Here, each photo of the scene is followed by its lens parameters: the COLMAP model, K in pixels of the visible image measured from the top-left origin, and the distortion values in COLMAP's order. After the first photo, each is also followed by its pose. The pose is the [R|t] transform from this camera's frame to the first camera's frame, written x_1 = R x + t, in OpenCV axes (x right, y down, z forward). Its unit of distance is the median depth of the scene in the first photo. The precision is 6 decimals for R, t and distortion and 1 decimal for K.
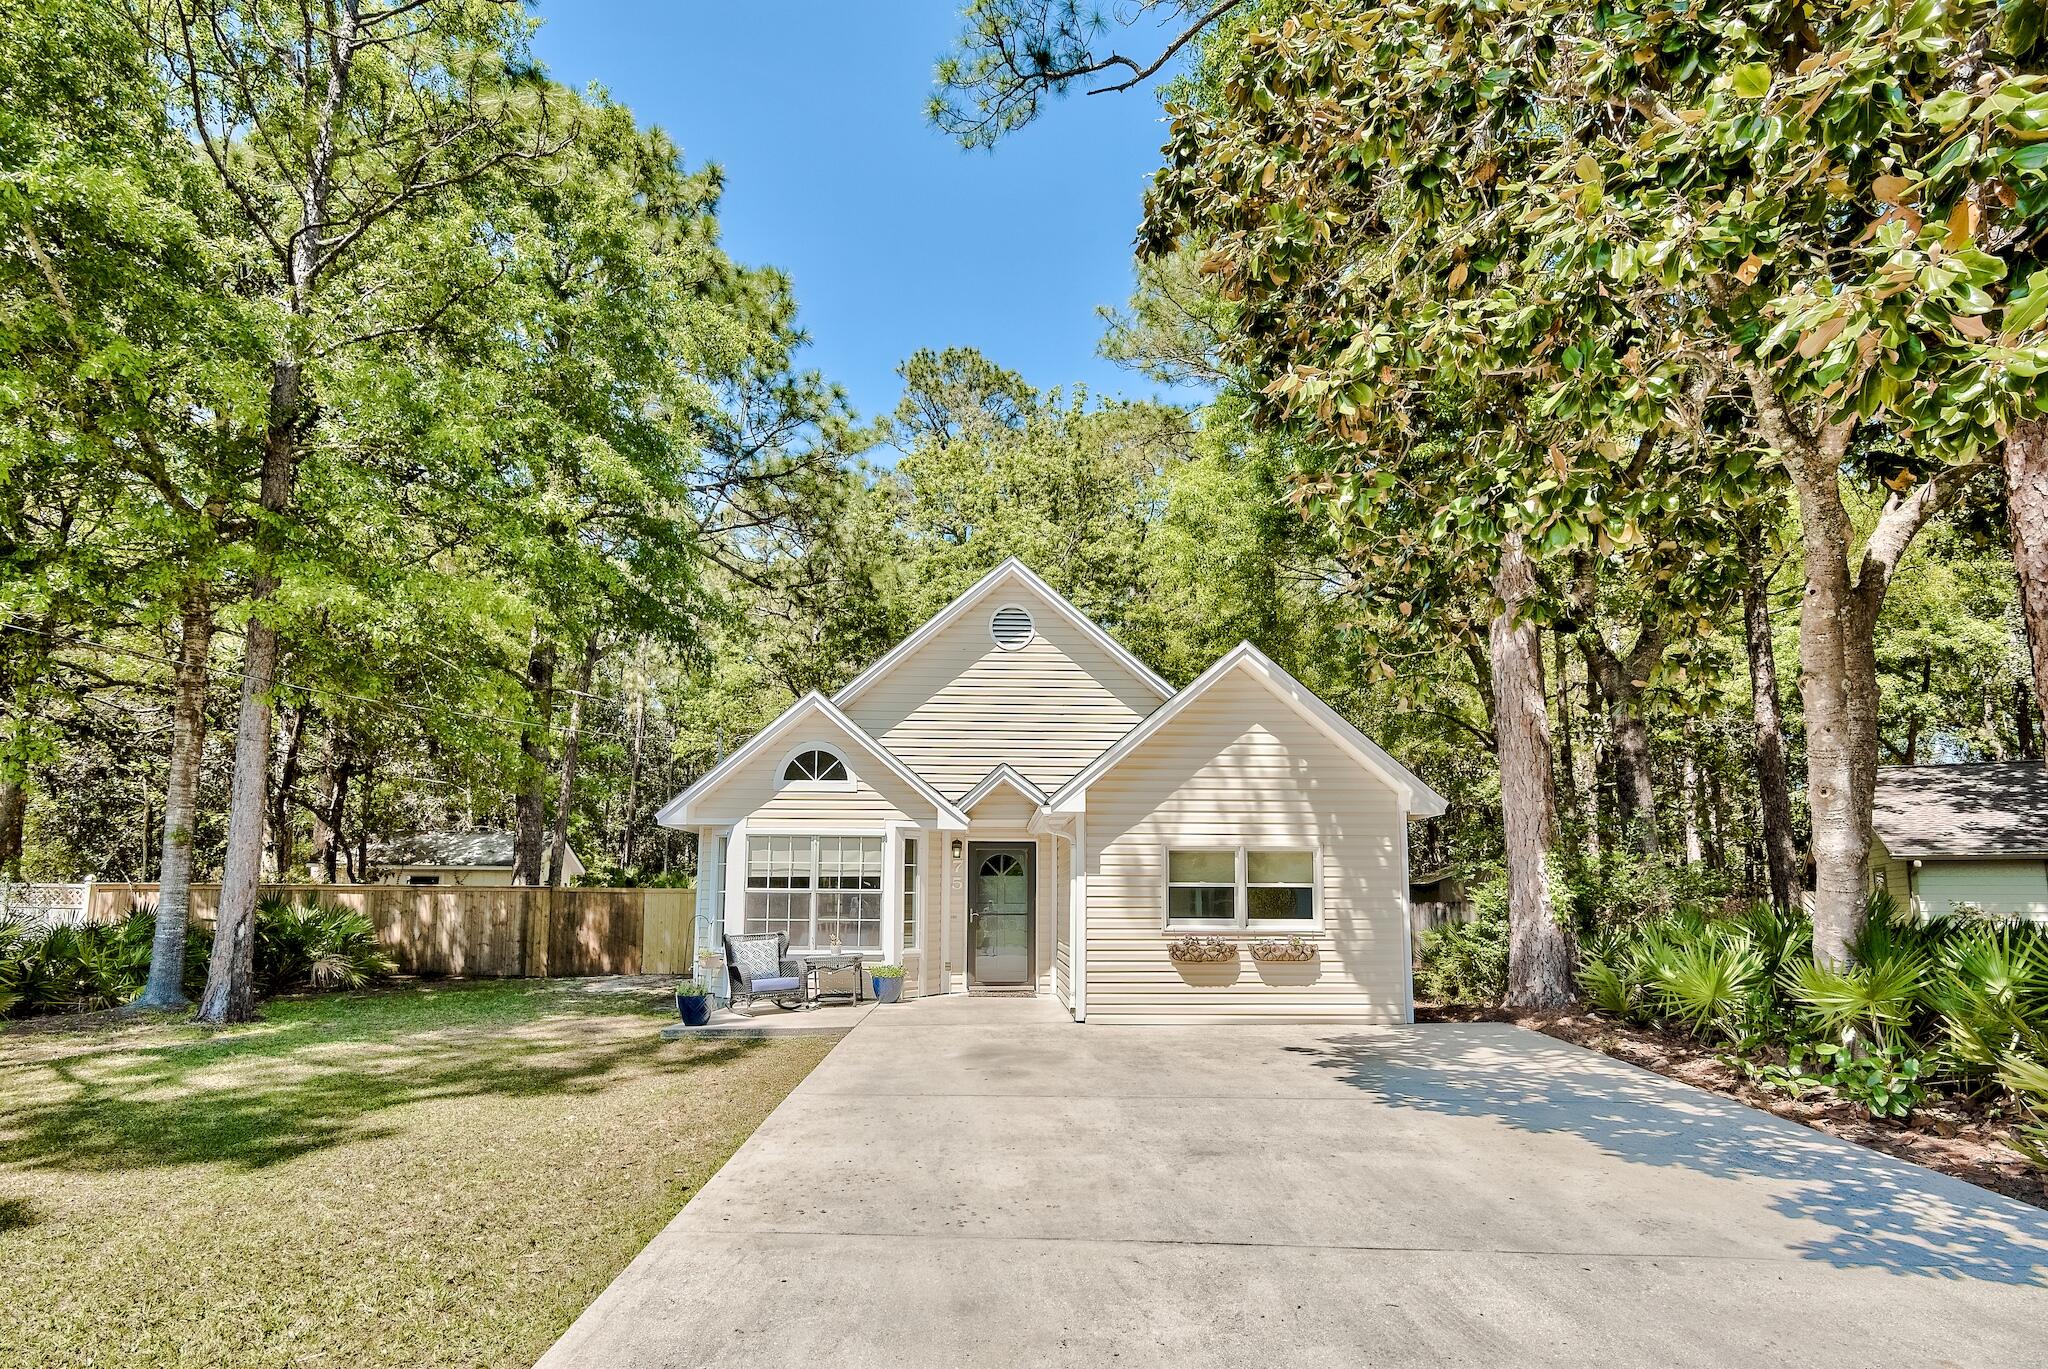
lens RADIAL K [[1040.3, 0, 1022.5], [0, 1040.3, 761.8], [0, 0, 1]] dist [-0.002693, -0.000246]
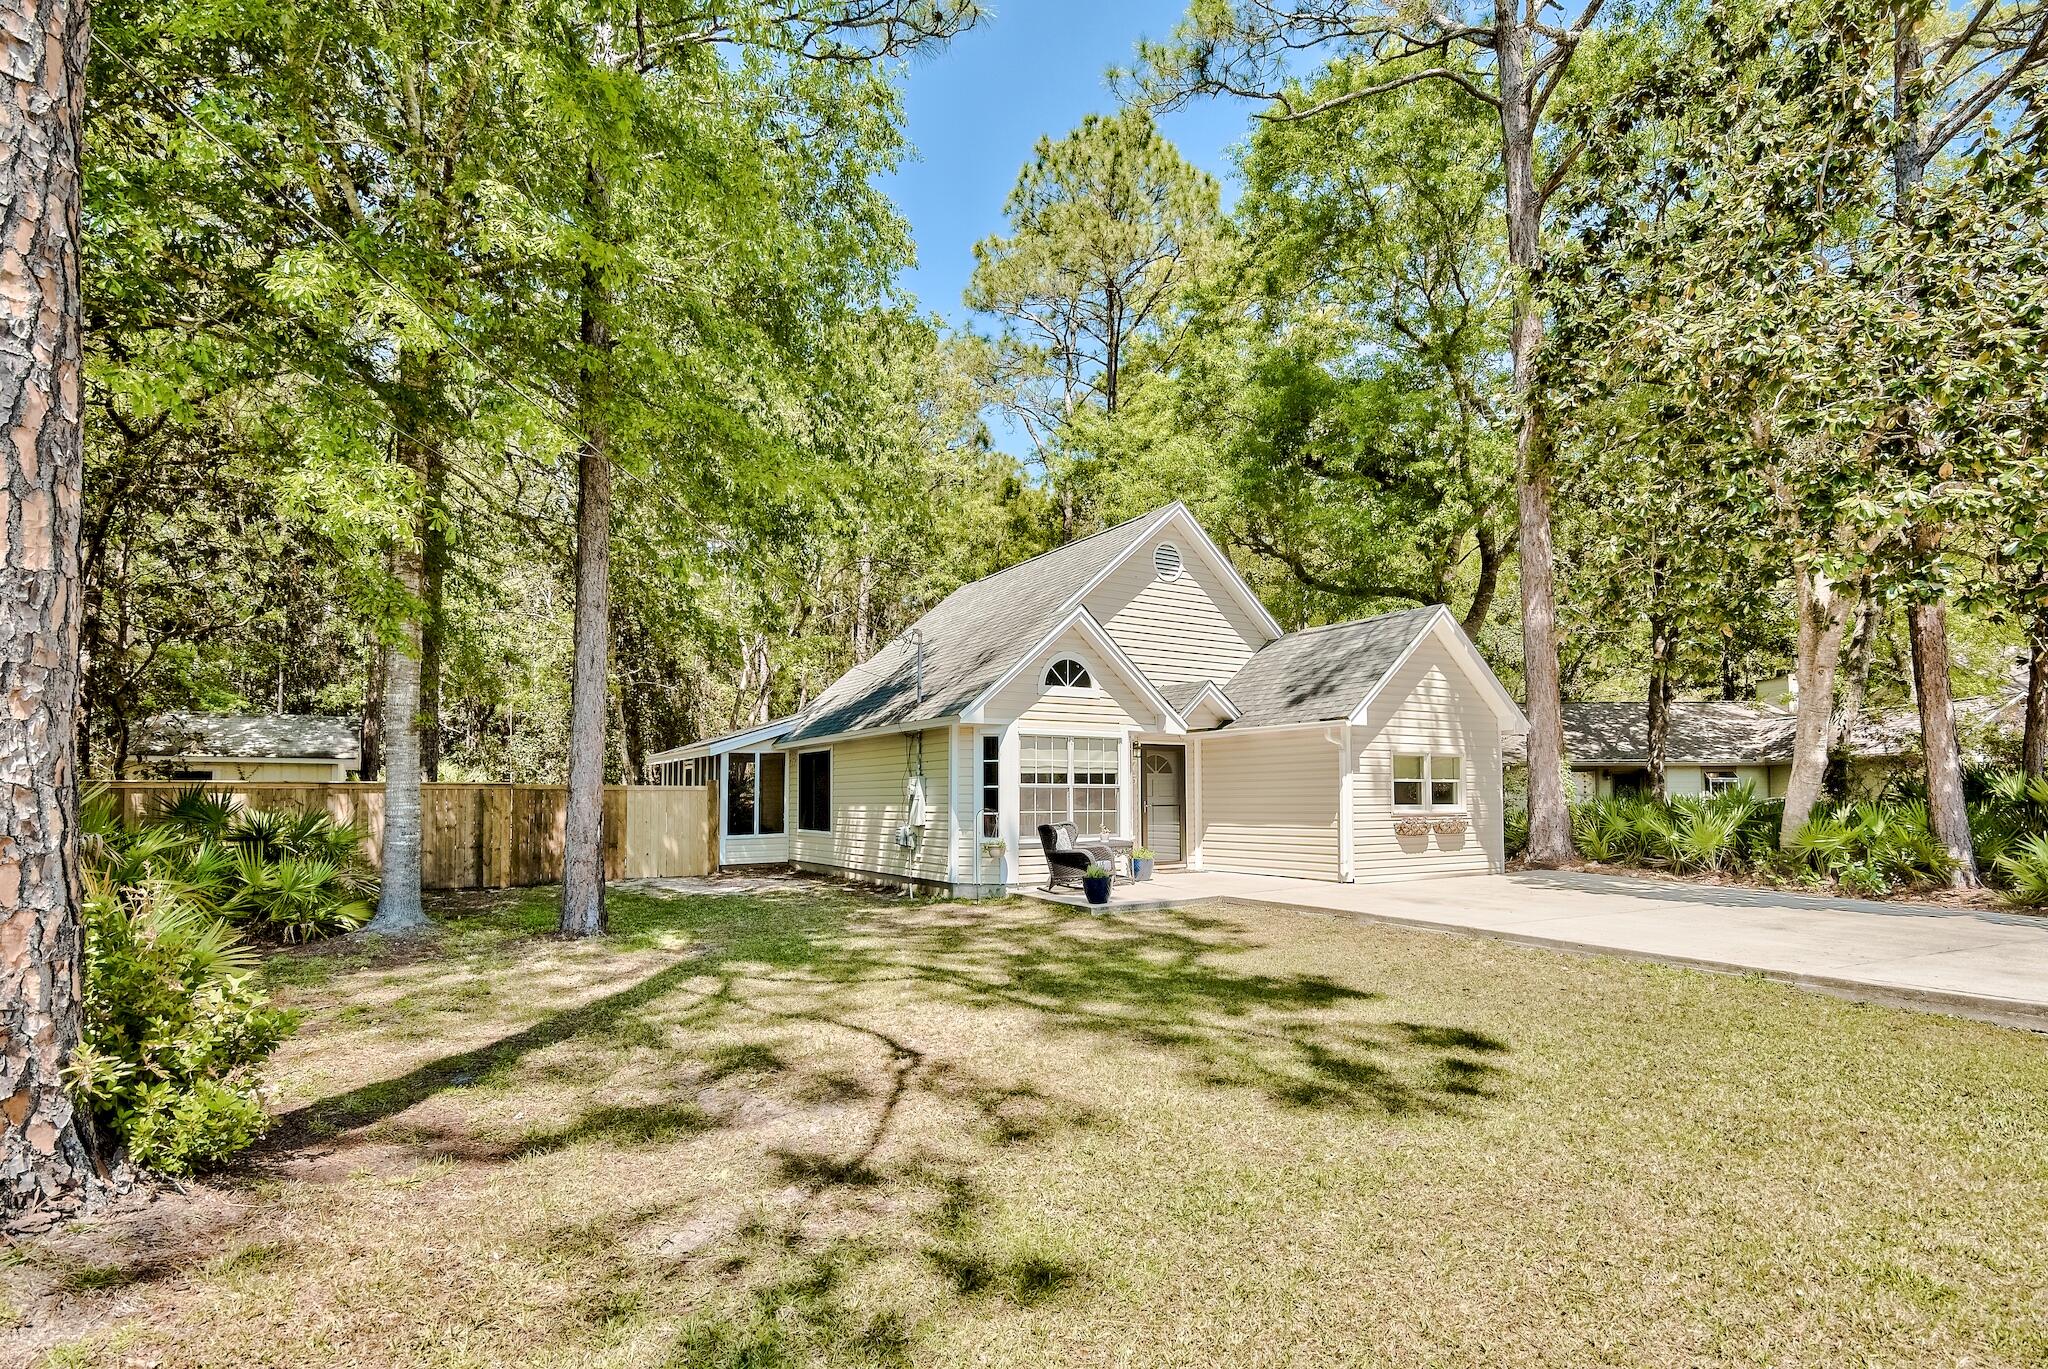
lens RADIAL K [[1040.3, 0, 1022.5], [0, 1040.3, 761.8], [0, 0, 1]] dist [-0.002693, -0.000246]
pose [[0.843397, 0.010133, 0.537195, -0.845301], [-0.061920, 0.994993, 0.078447, 0.013660], [-0.533710, -0.099425, 0.839802, 0.090394]]
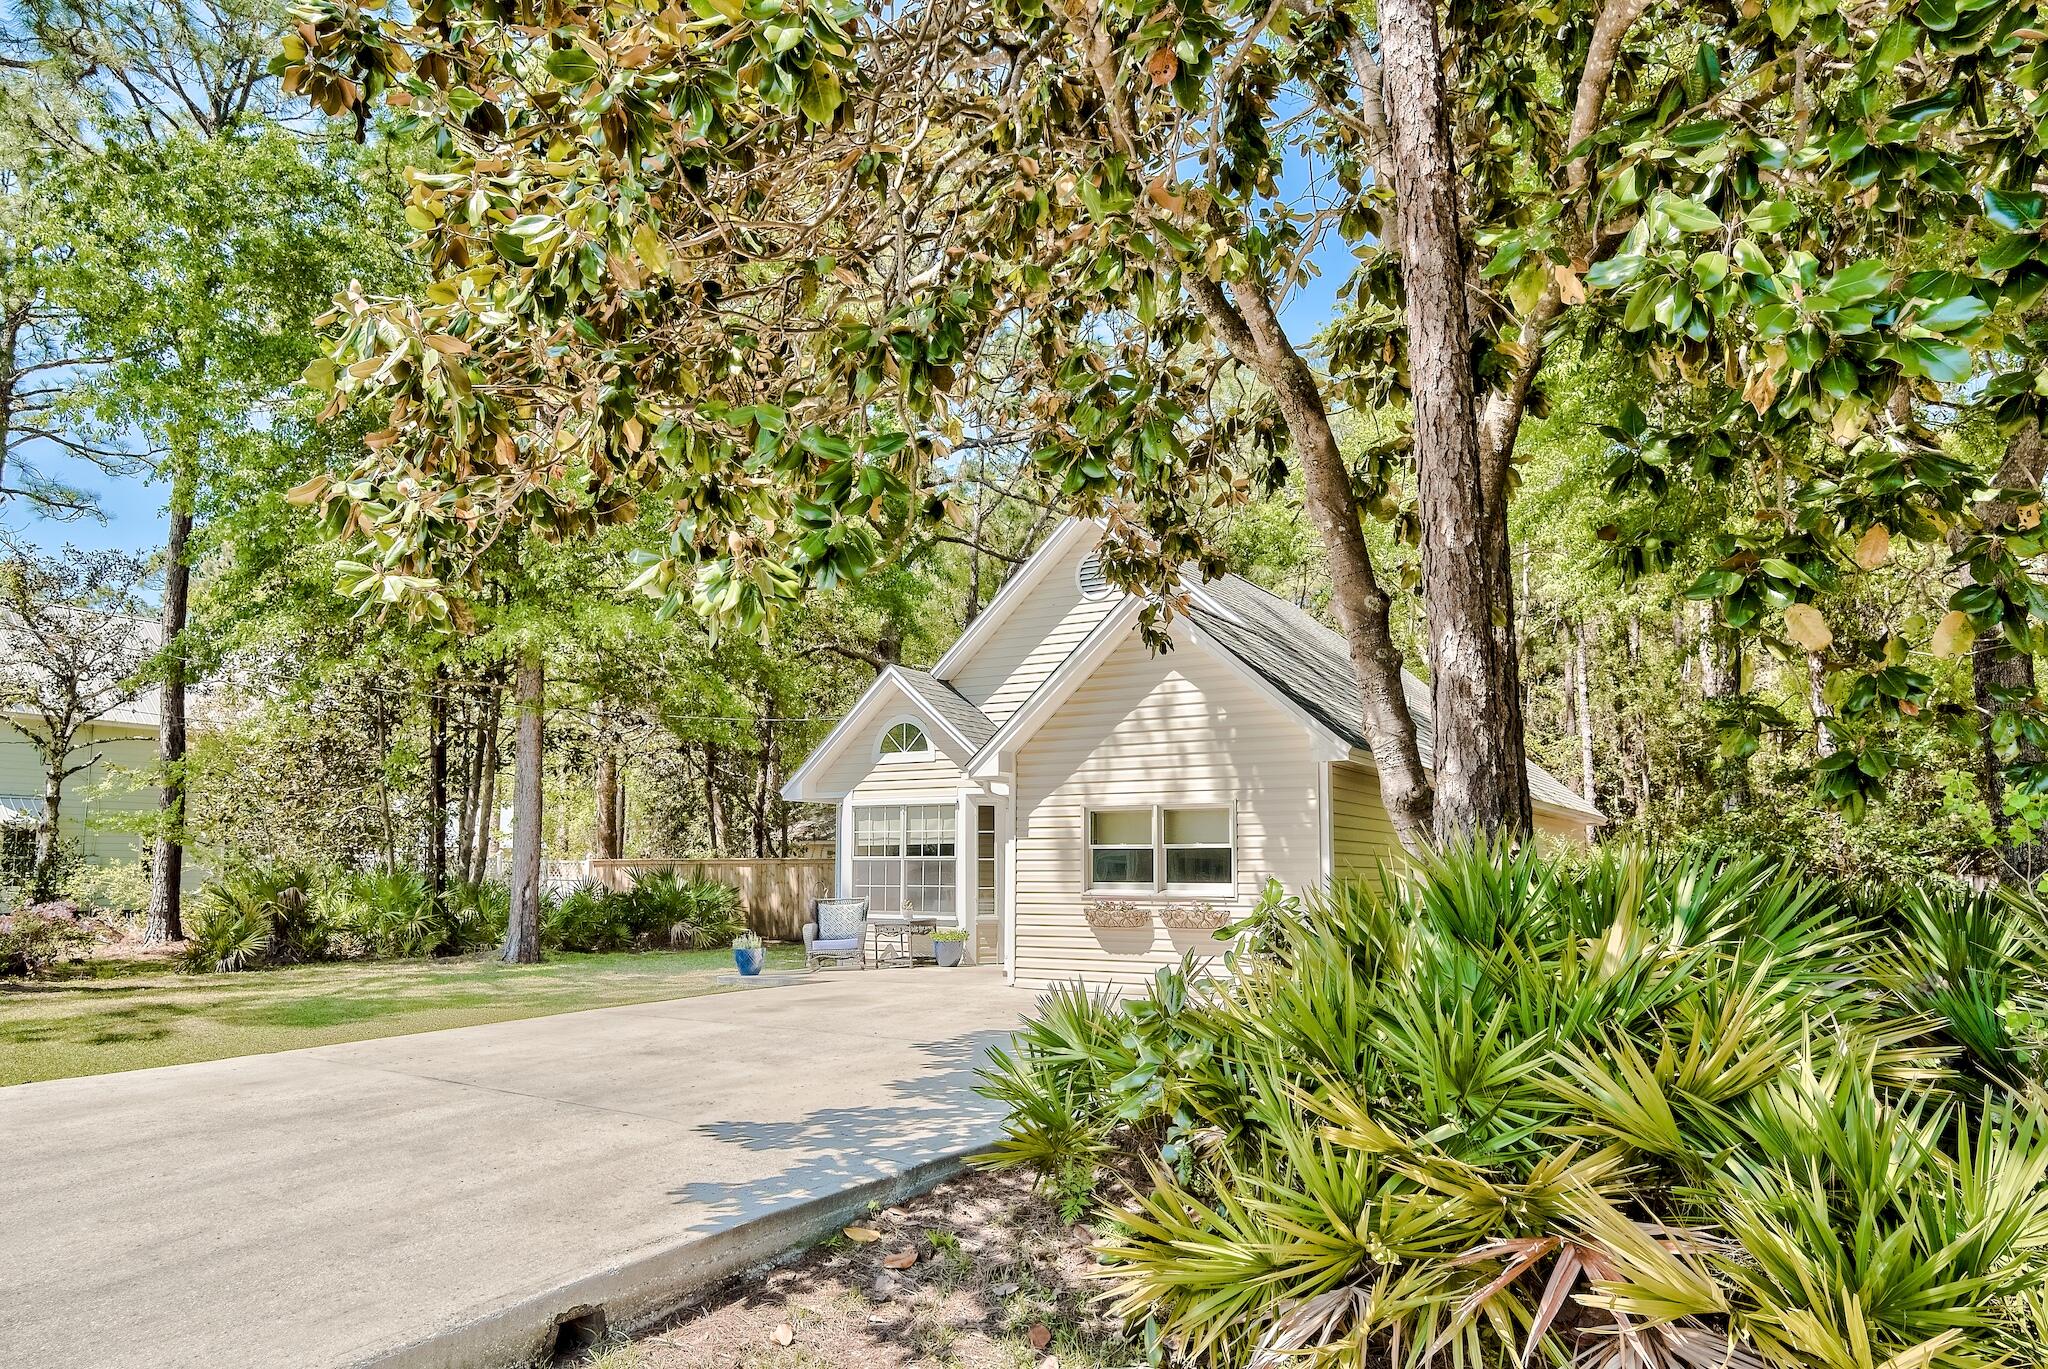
lens RADIAL K [[1351.6, 0, 1024.0], [0, 1351.6, 684.5], [0, 0, 1]] dist [0.001085, 0.000085]
pose [[0.829732, -0.080625, -0.552308, 0.660348], [0.074596, 0.996654, -0.033425, 0.004821], [0.553154, -0.013466, 0.832970, -0.057444]]
